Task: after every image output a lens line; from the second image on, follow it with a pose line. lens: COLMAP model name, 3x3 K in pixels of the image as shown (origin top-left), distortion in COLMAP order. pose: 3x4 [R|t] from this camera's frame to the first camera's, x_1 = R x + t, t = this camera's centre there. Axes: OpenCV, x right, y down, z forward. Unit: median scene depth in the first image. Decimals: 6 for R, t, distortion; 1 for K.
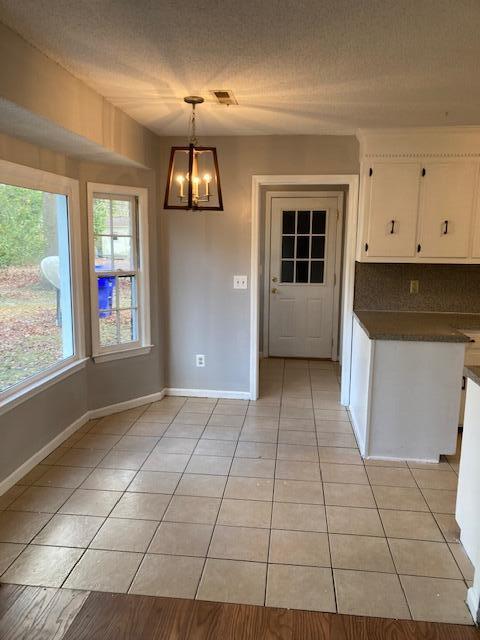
lens RADIAL K [[521.9, 0, 240.9], [0, 521.9, 326.3], [0, 0, 1]] dist [0.007238, 0.001285]
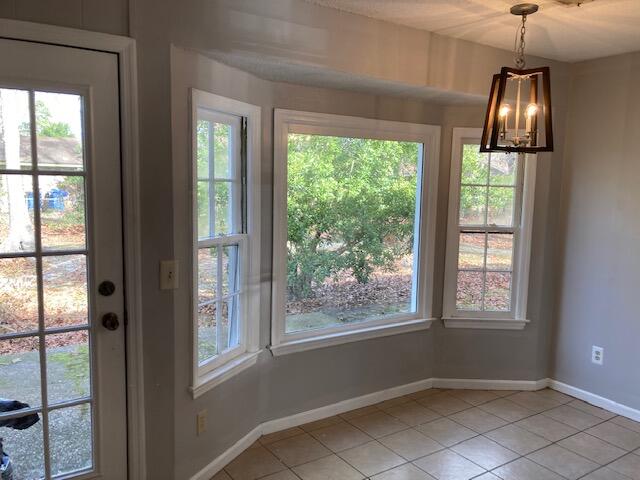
lens RADIAL K [[521.9, 0, 325.9], [0, 521.9, 235.5], [0, 0, 1]] dist [0.007238, 0.001285]
pose [[0.641222, 0.077653, -0.763416, 0.249876], [-0.140526, 0.989925, -0.017340, -0.037583], [0.754378, 0.118399, 0.645674, 0.240307]]
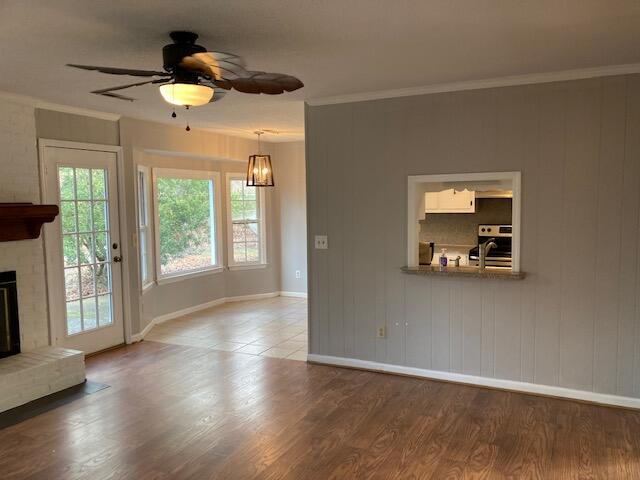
lens RADIAL K [[521.9, 0, 337.6], [0, 521.9, 252.9], [0, 0, 1]] dist [0.007238, 0.001285]
pose [[0.947192, 0.008267, -0.320562, 0.626824], [-0.029596, 0.997655, -0.061720, 0.106489], [0.319299, 0.067948, 0.945215, -0.570847]]
